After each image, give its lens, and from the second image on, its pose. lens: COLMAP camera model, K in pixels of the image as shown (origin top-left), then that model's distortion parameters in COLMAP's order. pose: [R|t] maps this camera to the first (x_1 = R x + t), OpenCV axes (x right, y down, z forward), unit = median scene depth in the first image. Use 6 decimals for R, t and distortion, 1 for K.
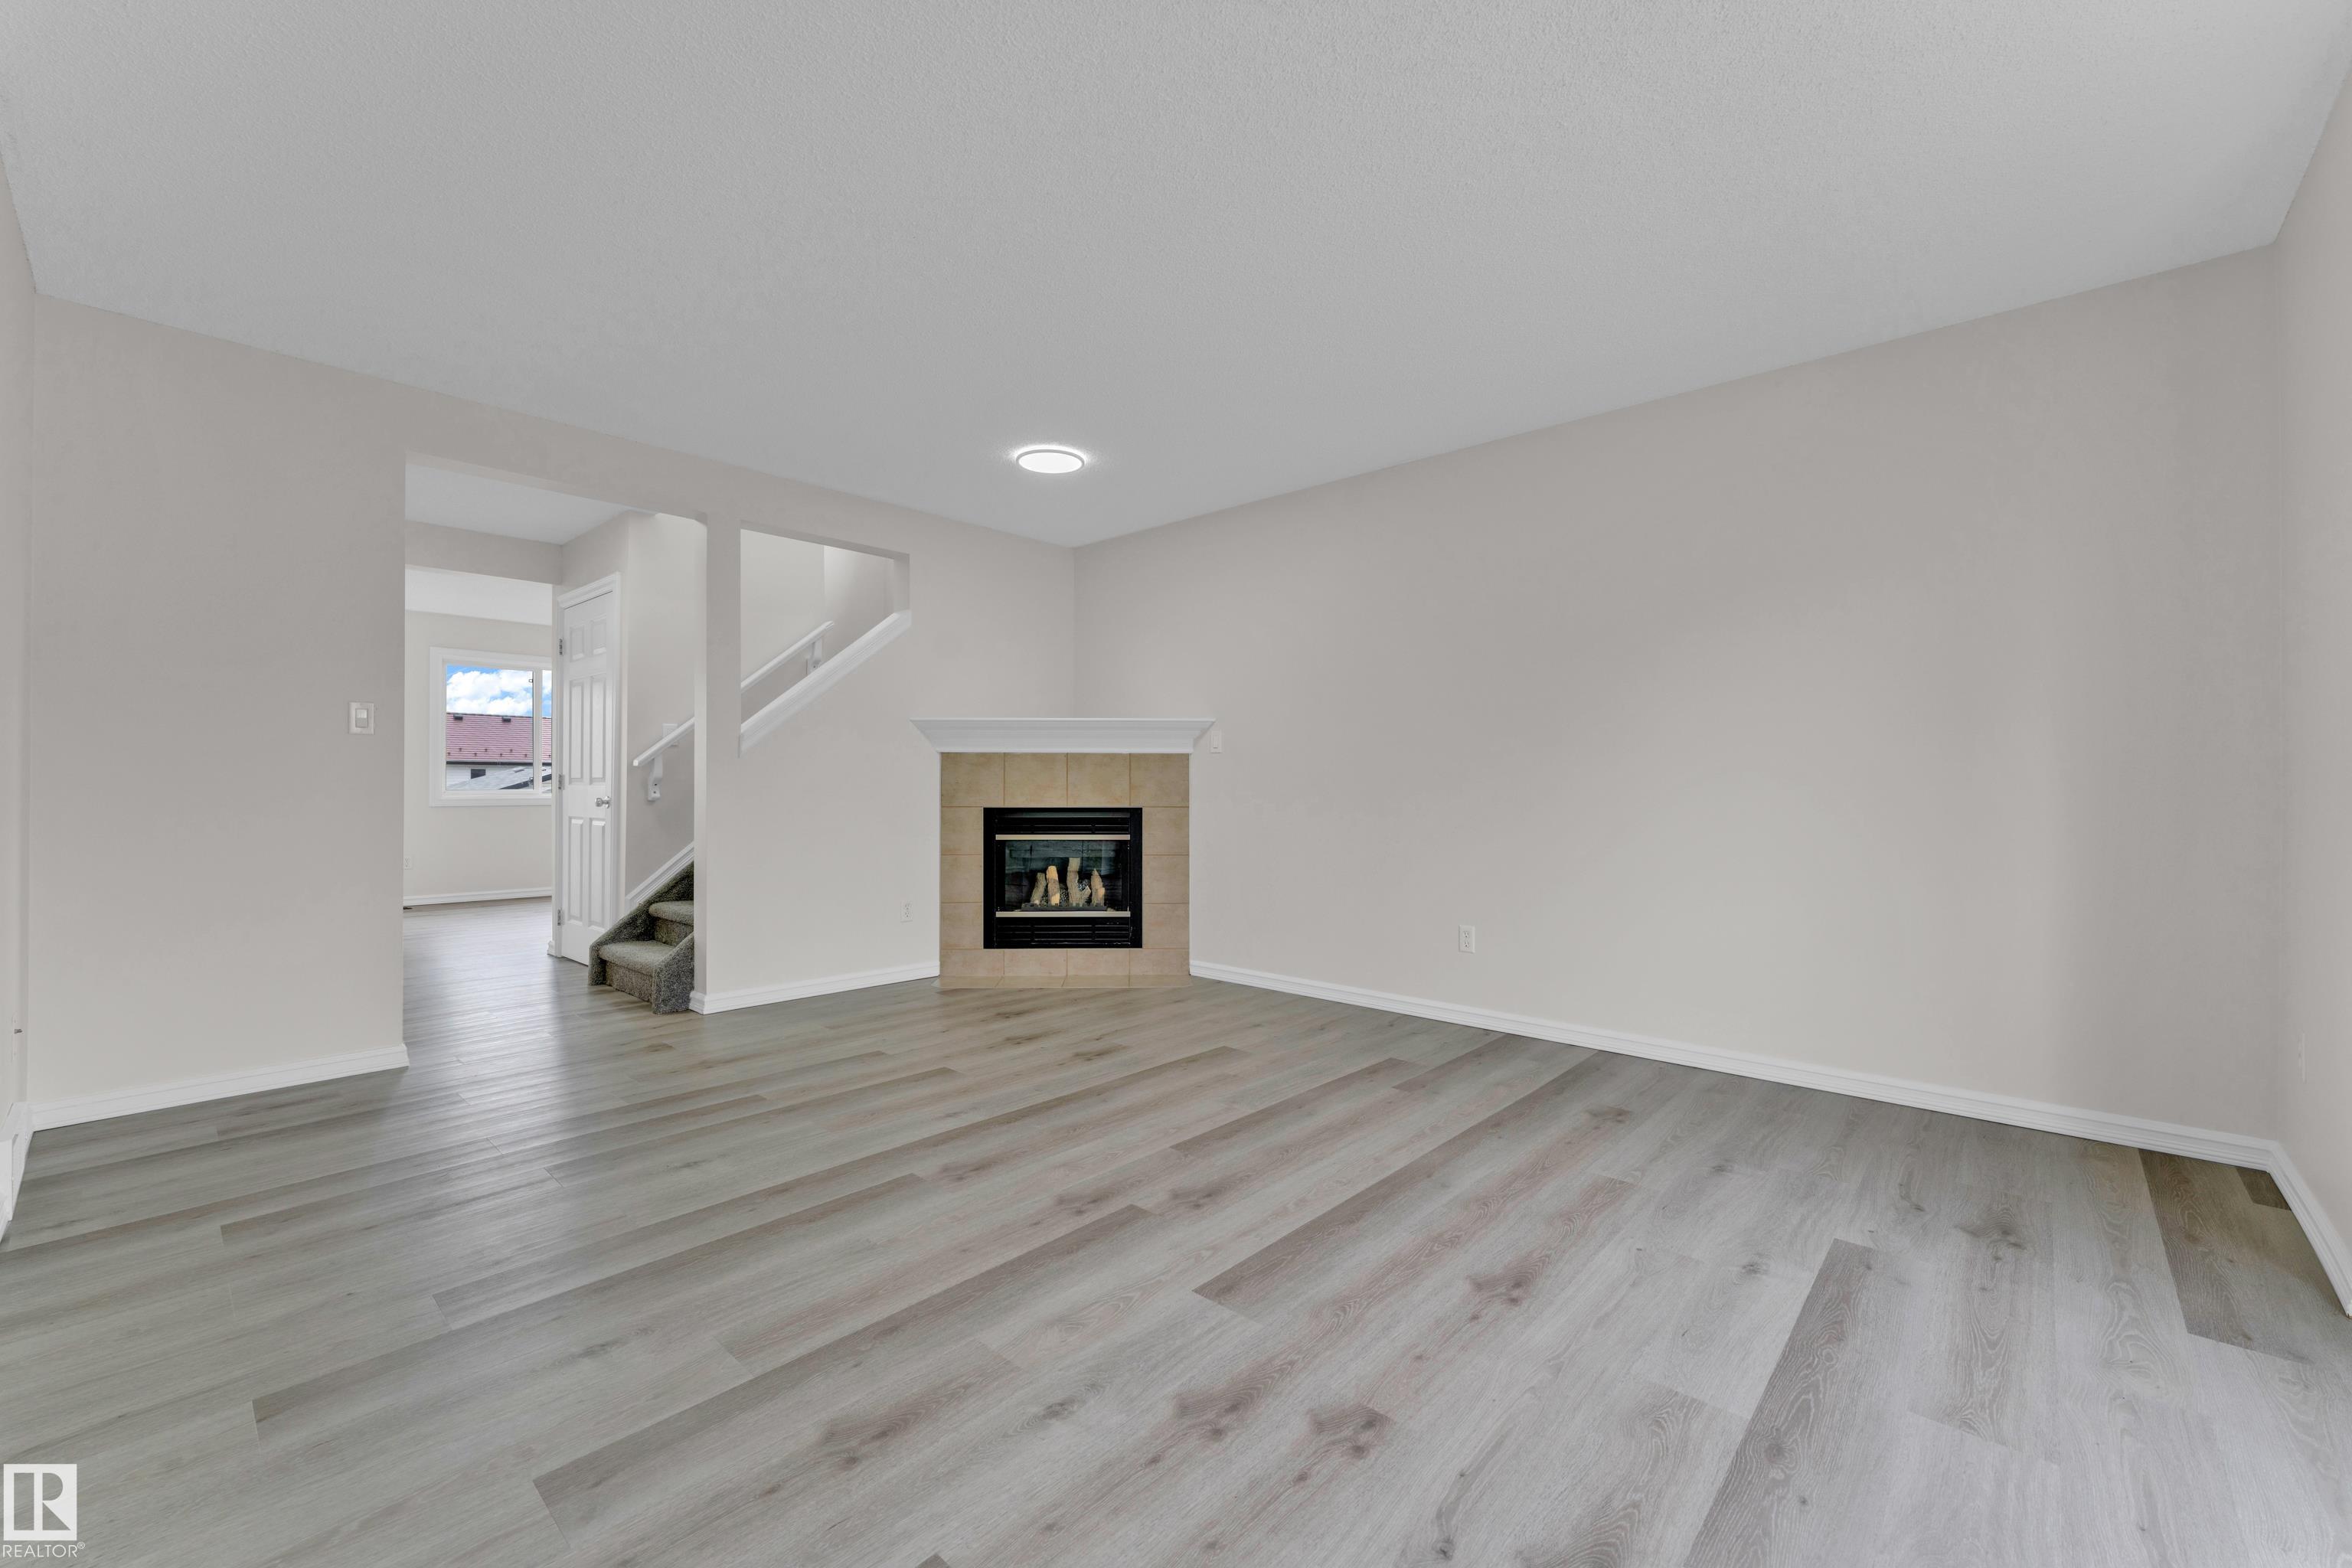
lens RADIAL K [[945.3, 0, 1163.2], [0, 945.3, 758.1], [0, 0, 1]] dist [-0.001320, 0.002156]
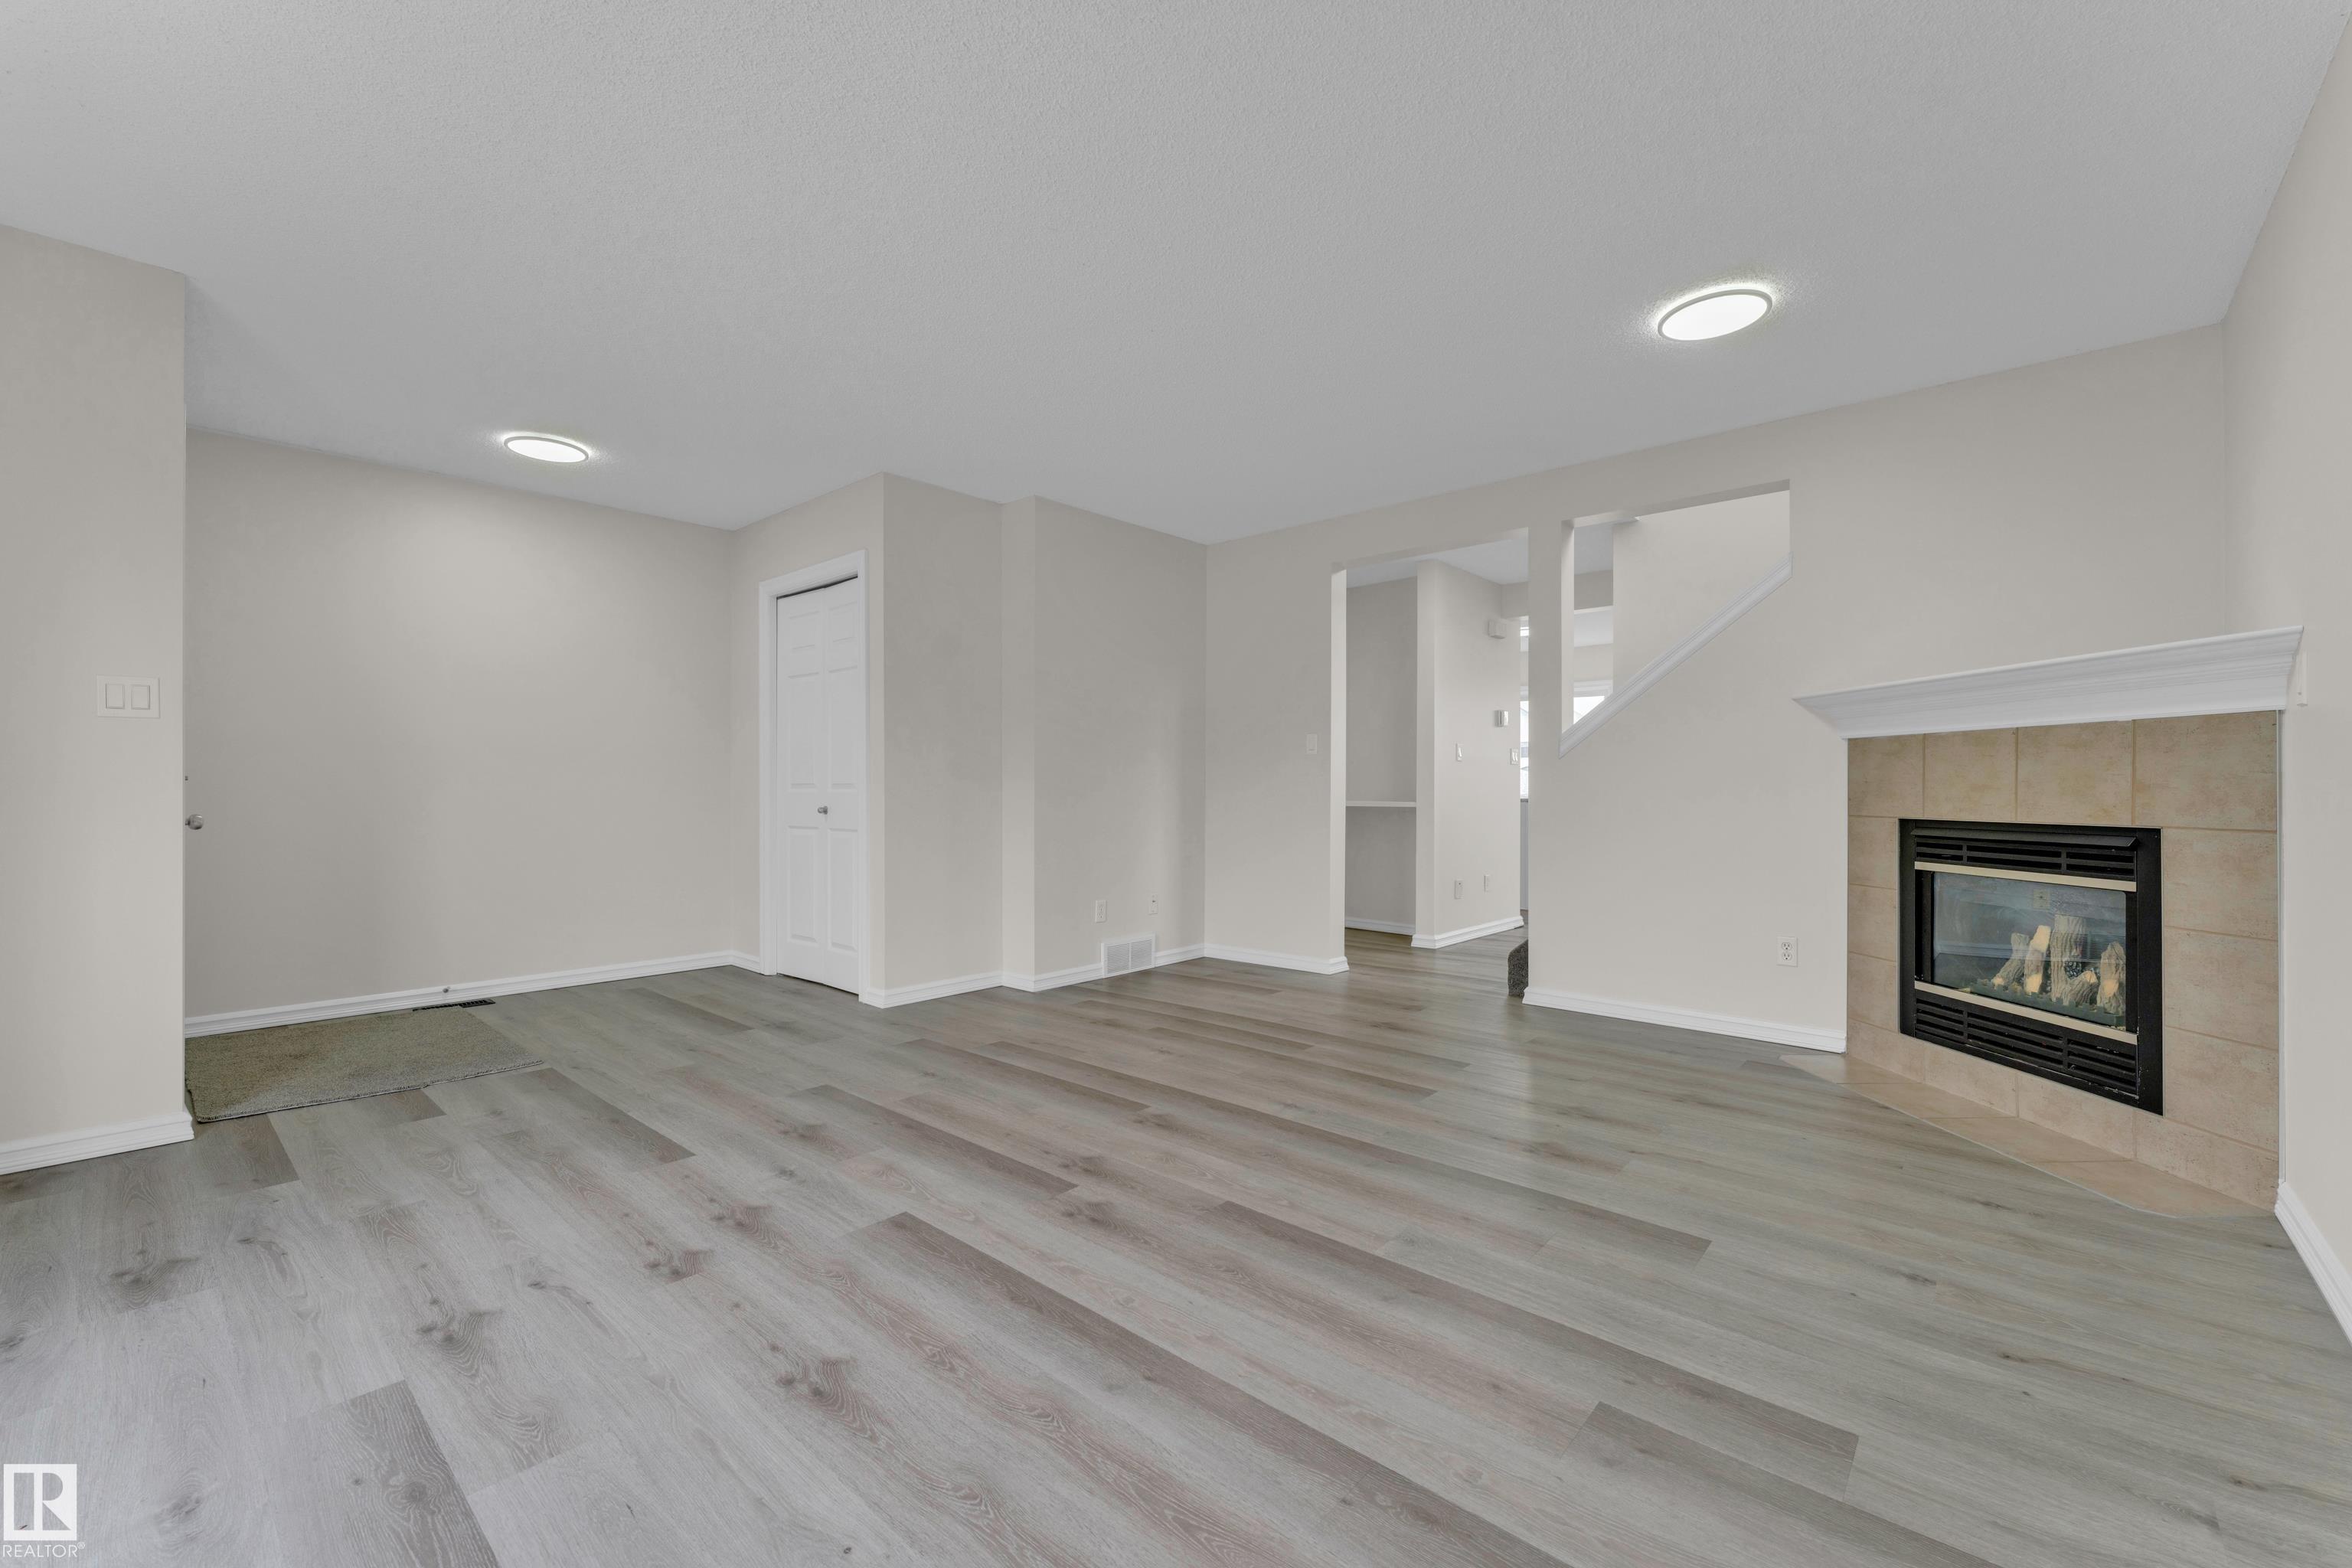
lens RADIAL K [[945.3, 0, 1190.2], [0, 945.3, 770.0], [0, 0, 1]] dist [-0.001320, 0.002156]
pose [[0.035727, -0.020118, -0.999159, 0.604709], [0.028418, 0.999413, -0.019107, 0.023354], [0.998957, -0.027712, 0.036278, 0.652523]]
